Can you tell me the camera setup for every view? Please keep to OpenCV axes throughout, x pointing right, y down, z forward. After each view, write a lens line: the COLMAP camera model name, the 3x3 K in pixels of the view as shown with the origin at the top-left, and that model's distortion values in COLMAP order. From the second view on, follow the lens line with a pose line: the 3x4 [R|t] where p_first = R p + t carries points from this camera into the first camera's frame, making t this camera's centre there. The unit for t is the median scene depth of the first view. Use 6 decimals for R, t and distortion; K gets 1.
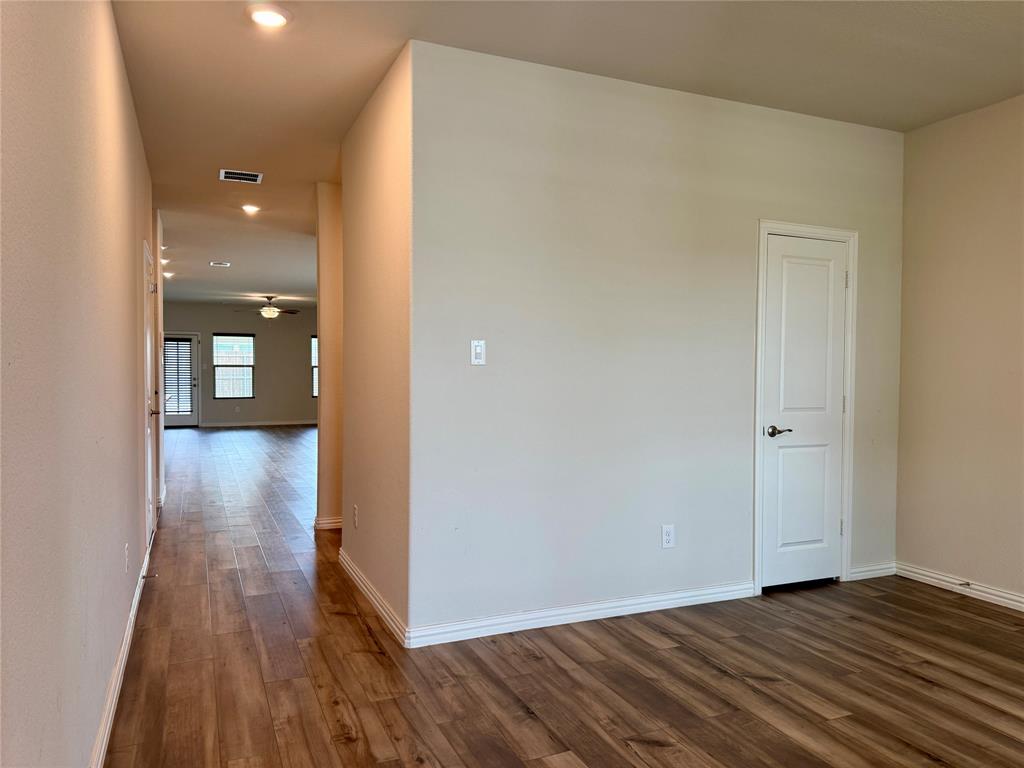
lens RADIAL K [[712.8, 0, 509.3], [0, 712.8, 389.2], [0, 0, 1]] dist [0.000633, -0.006252]
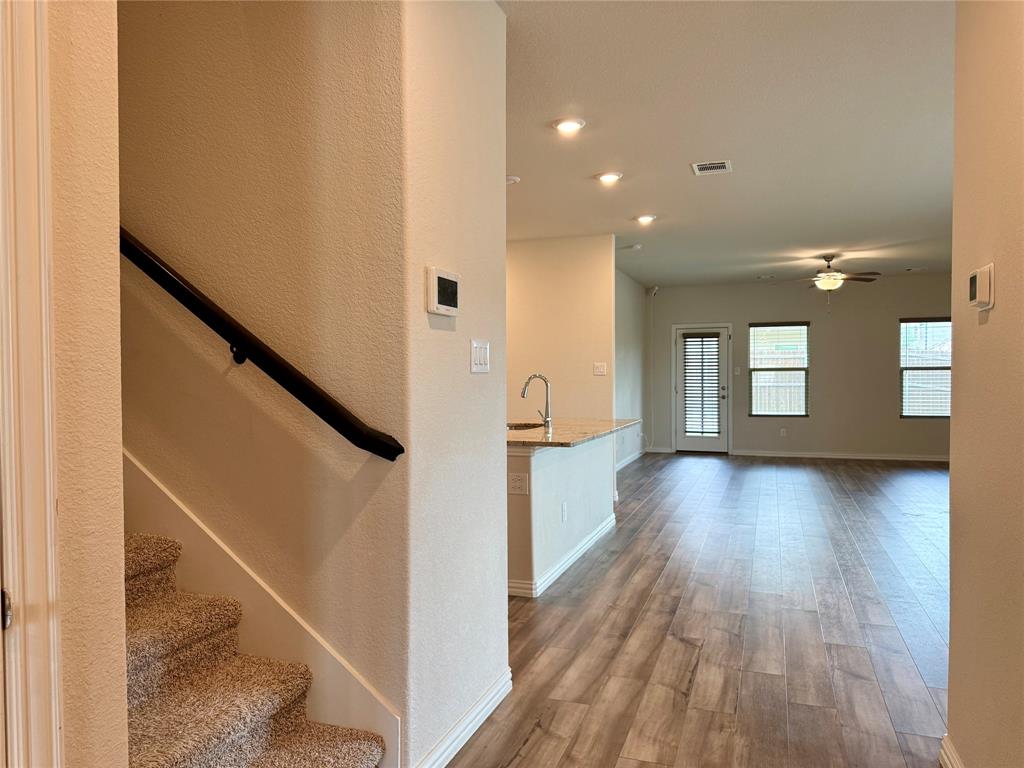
lens RADIAL K [[712.8, 0, 509.3], [0, 712.8, 389.2], [0, 0, 1]] dist [0.000633, -0.006252]
pose [[0.719549, 0.005343, -0.694421, -0.095784], [-0.010773, 0.999936, -0.003470, -0.008446], [0.694358, 0.009978, 0.719561, 0.329003]]
